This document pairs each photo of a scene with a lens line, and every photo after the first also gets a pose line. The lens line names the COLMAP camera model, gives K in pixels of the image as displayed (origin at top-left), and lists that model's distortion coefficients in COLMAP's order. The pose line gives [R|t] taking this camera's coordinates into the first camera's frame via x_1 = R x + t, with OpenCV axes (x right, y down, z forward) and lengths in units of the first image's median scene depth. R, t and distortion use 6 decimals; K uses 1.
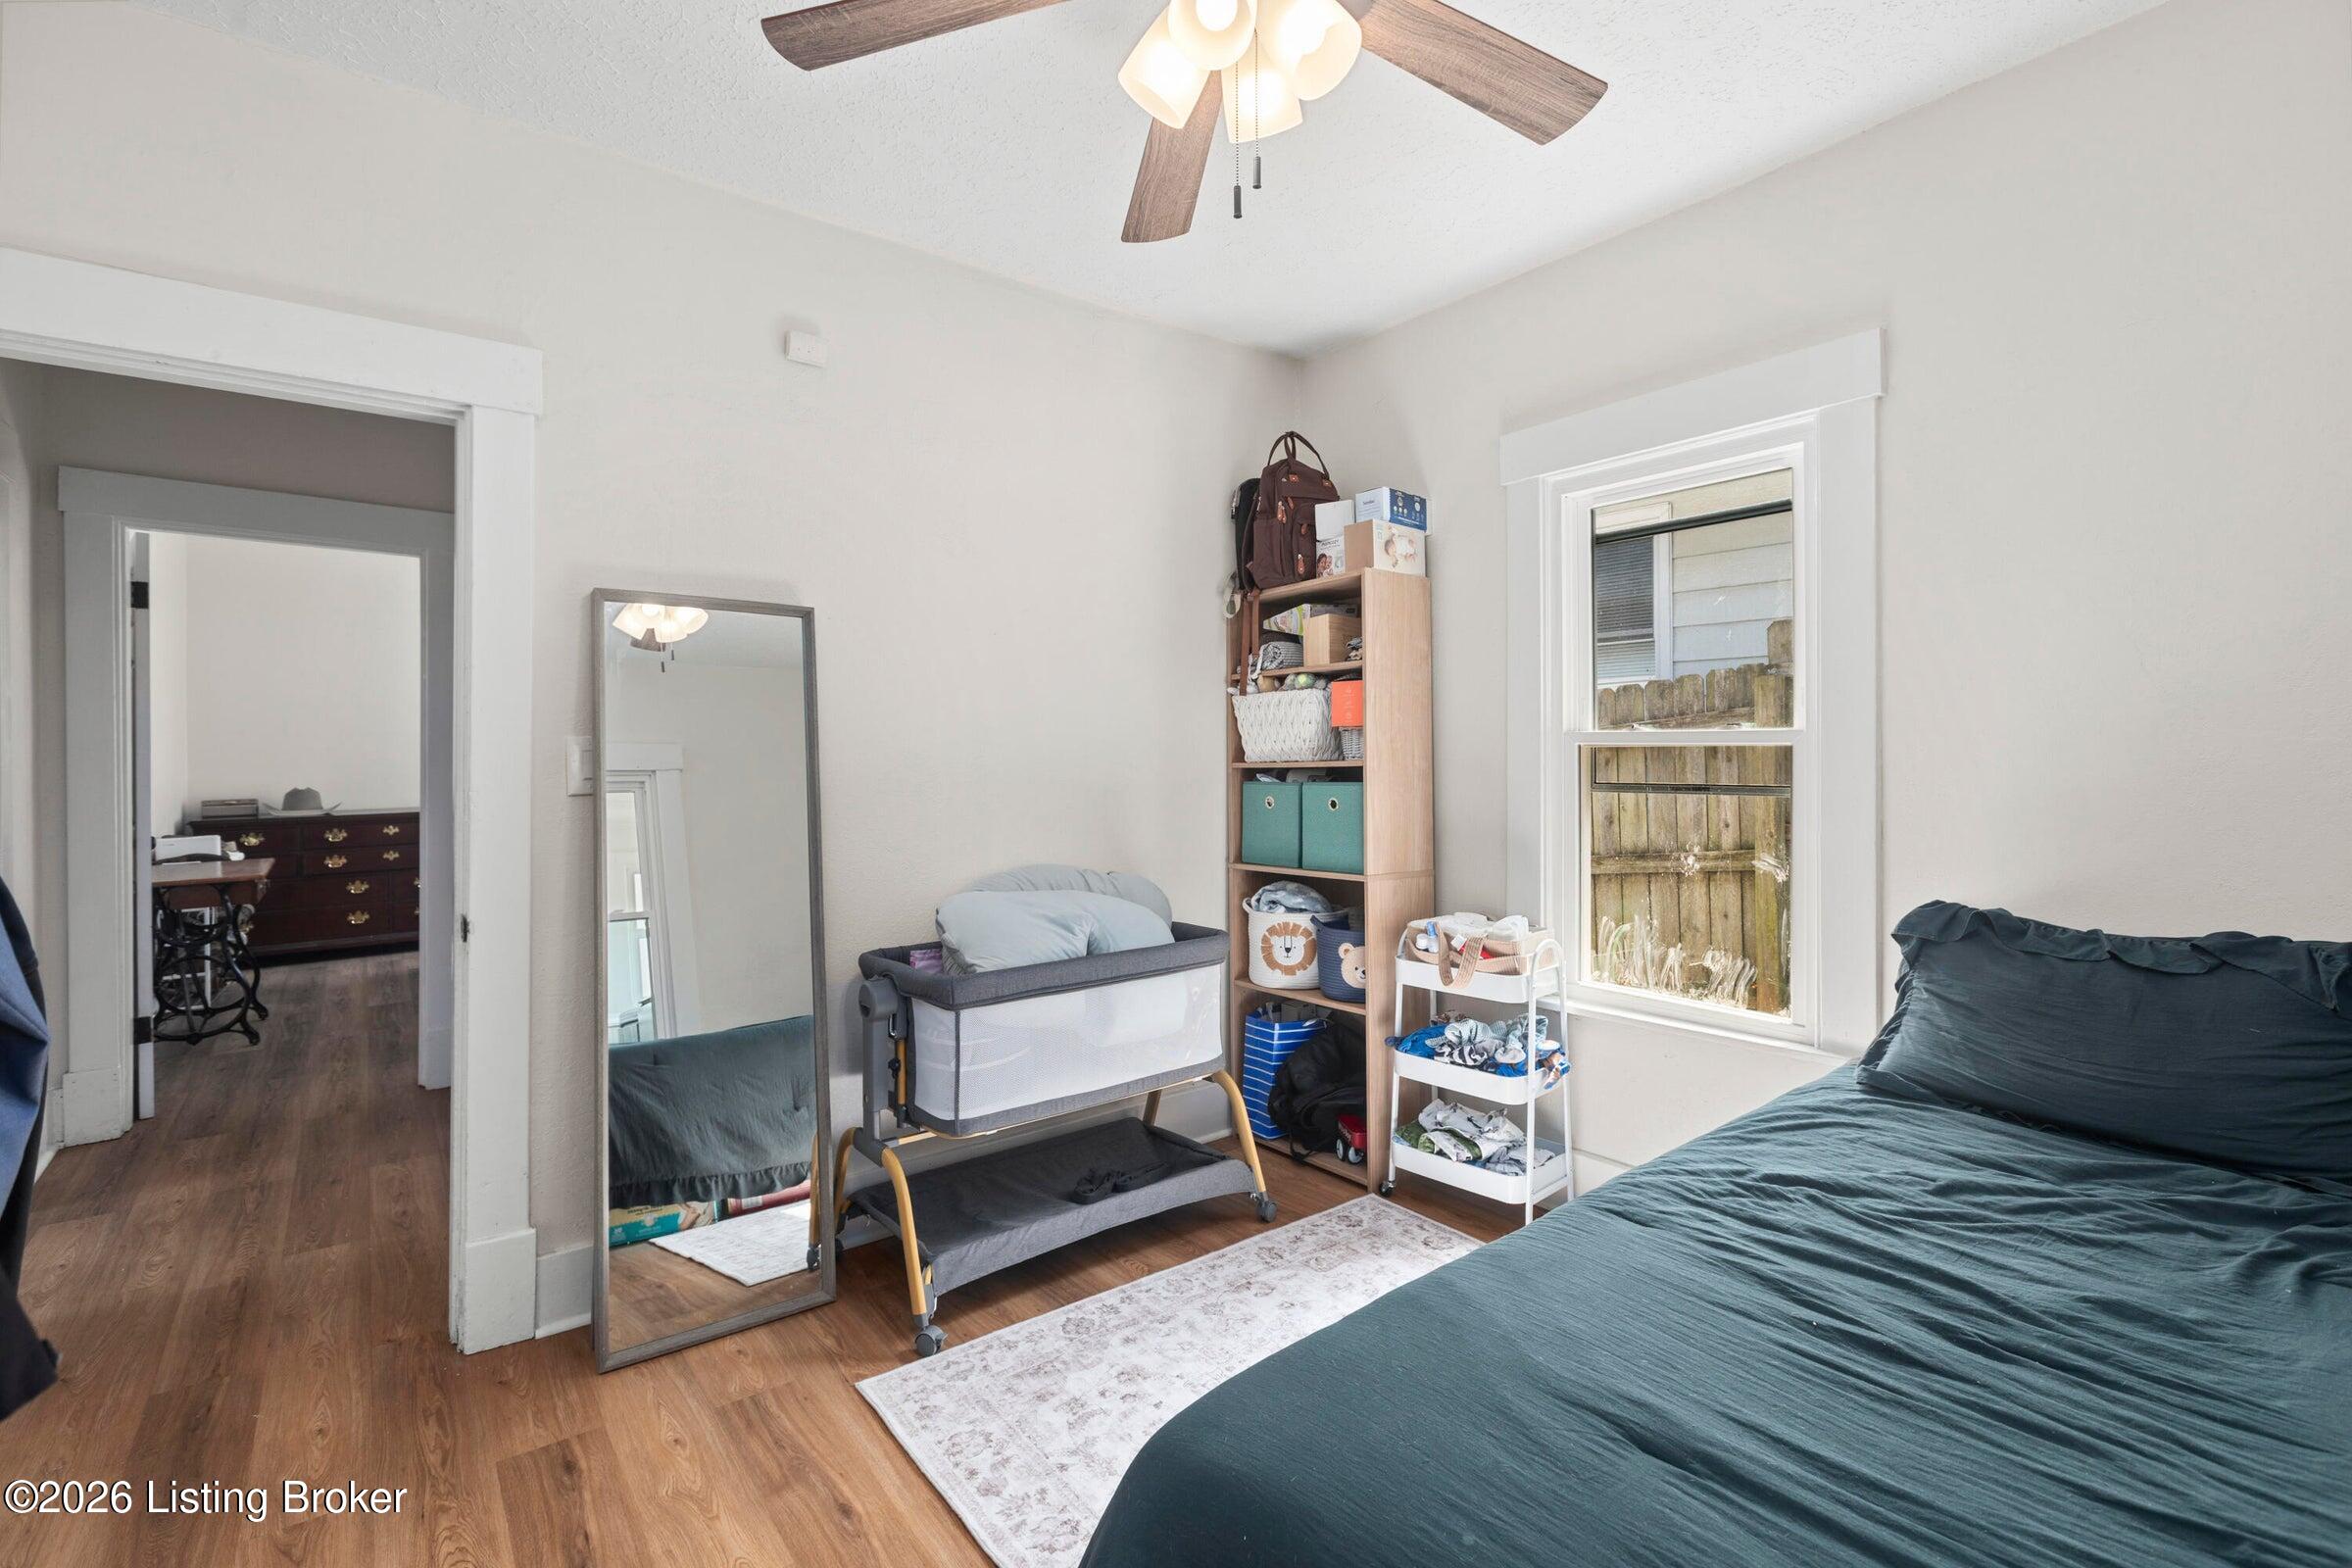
lens RADIAL K [[1067.4, 0, 1185.4], [0, 1067.4, 722.3], [0, 0, 1]] dist [0.001119, -0.000164]
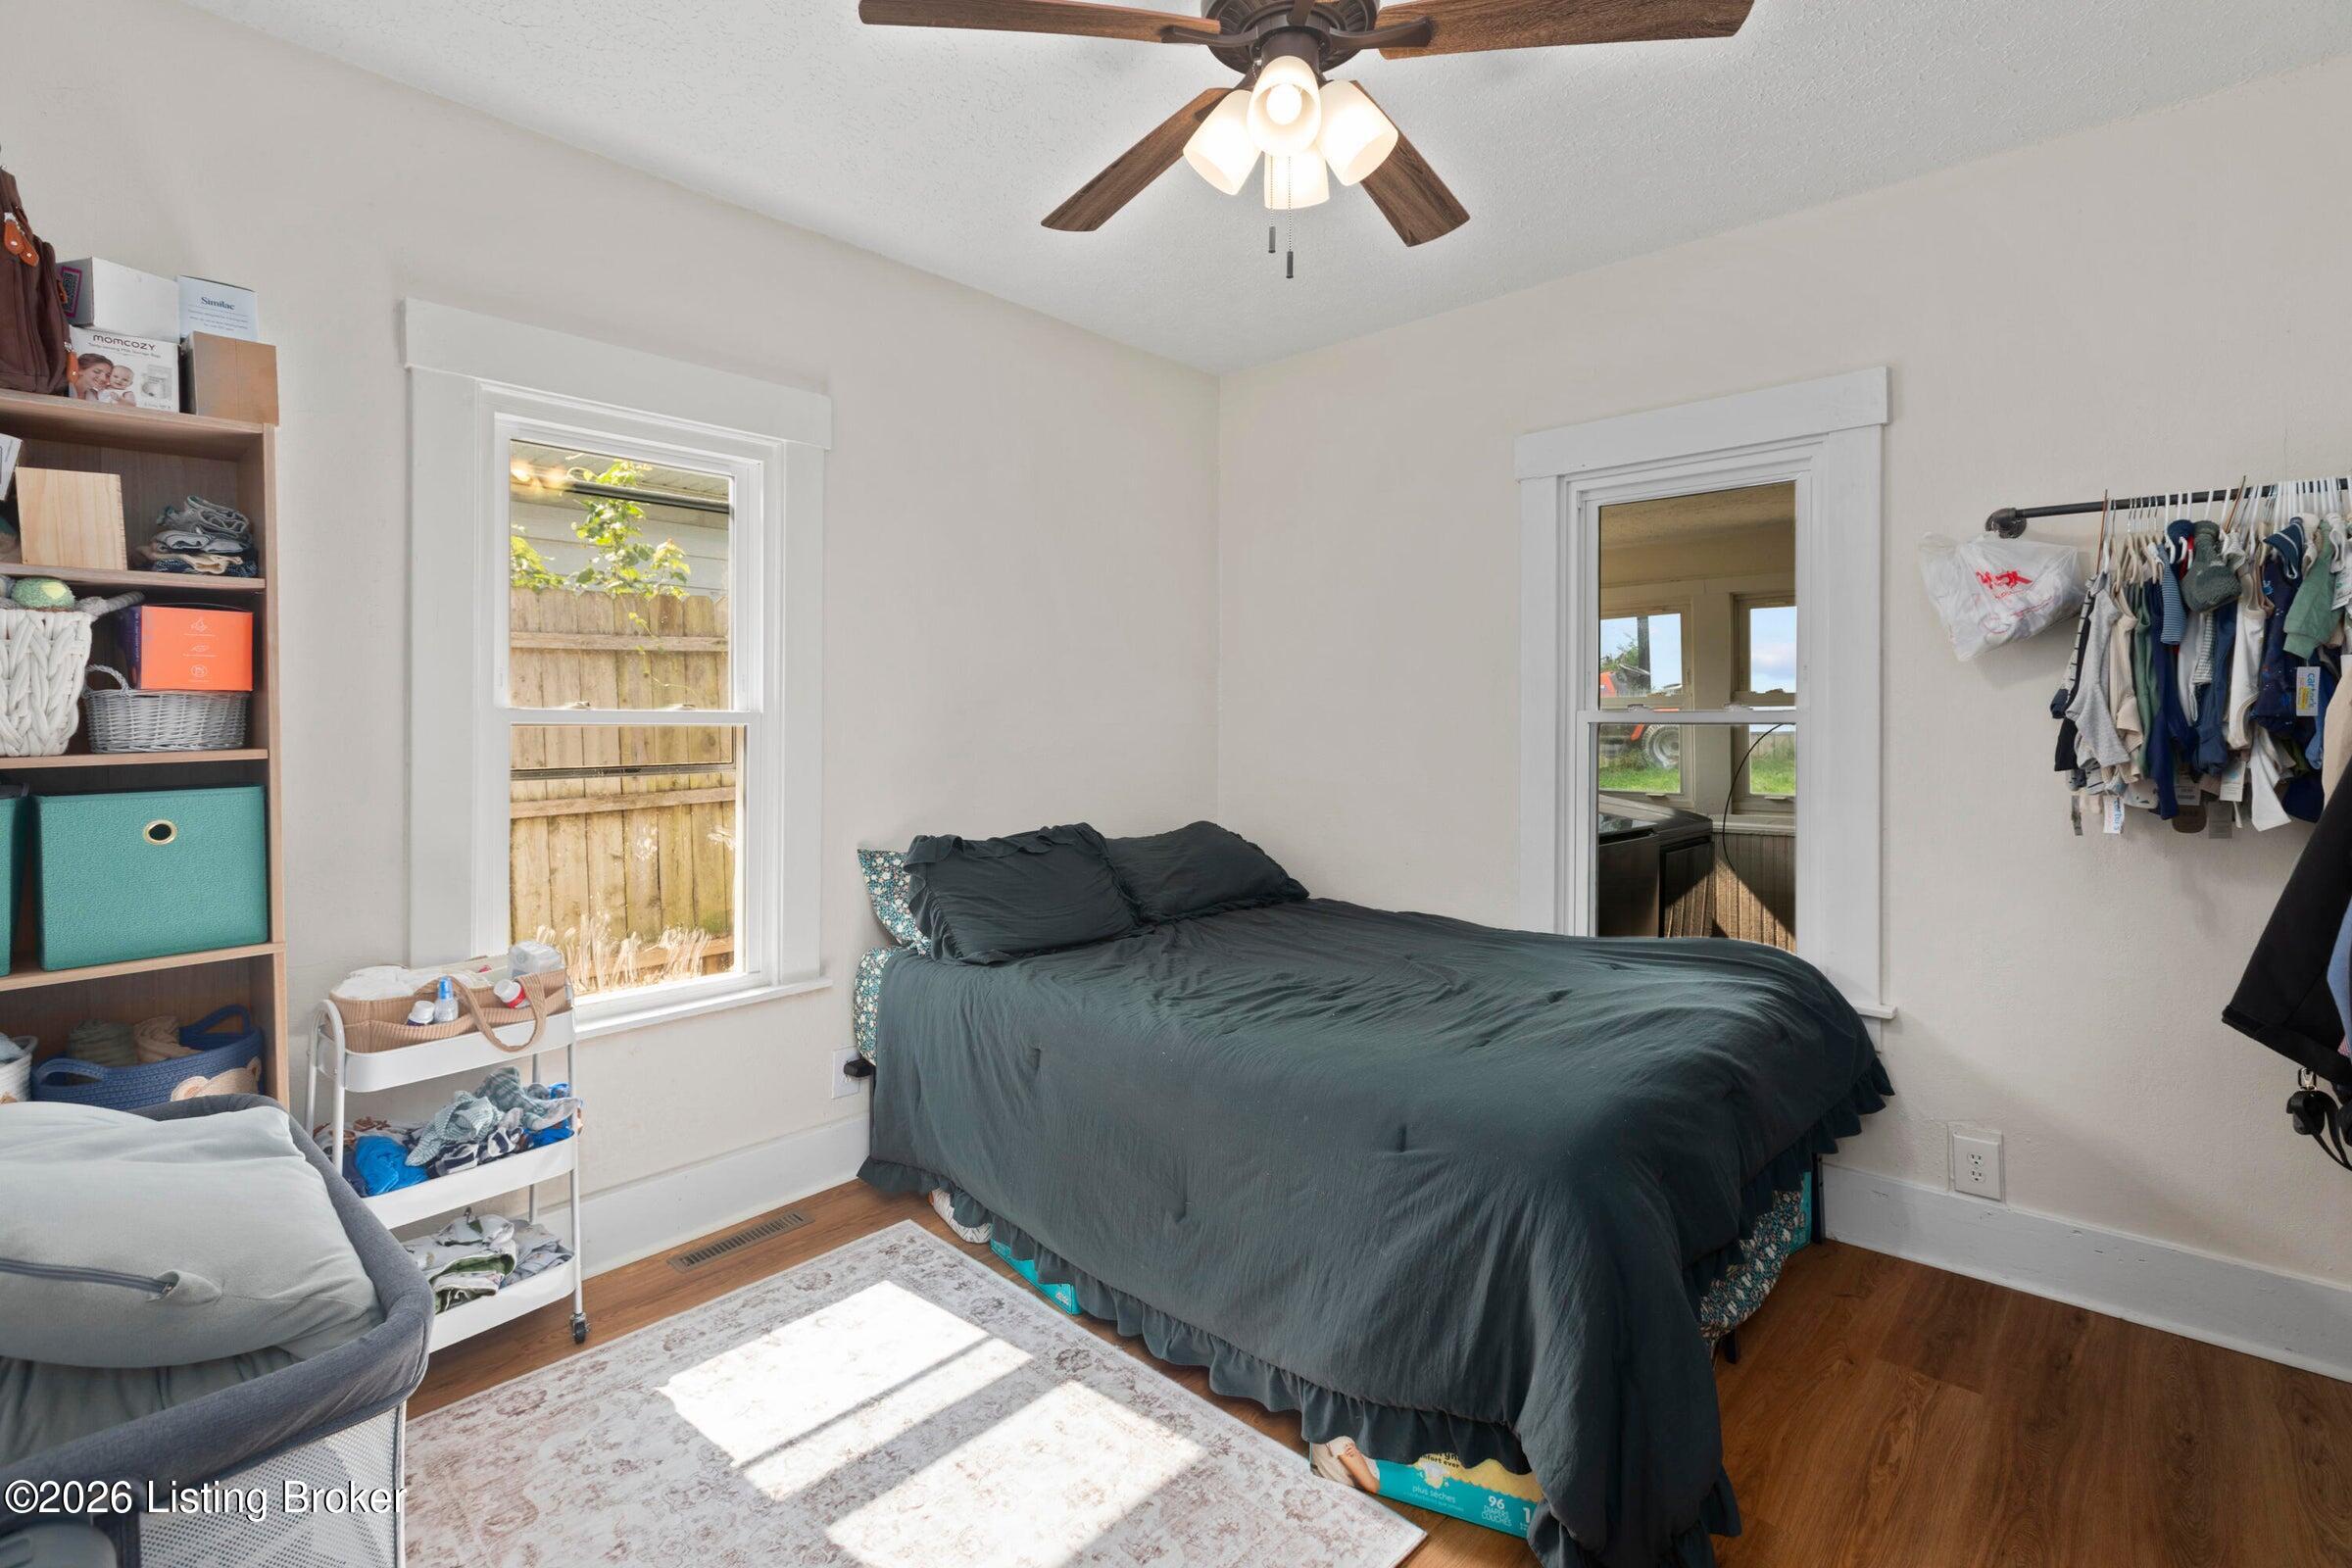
lens RADIAL K [[1067.4, 0, 1185.4], [0, 1067.4, 722.3], [0, 0, 1]] dist [0.001119, -0.000164]
pose [[-0.192479, 0.002352, 0.981298, -0.567474], [-0.022792, 0.999717, -0.006866, 0.013183], [-0.981036, -0.023687, -0.192371, 0.690590]]
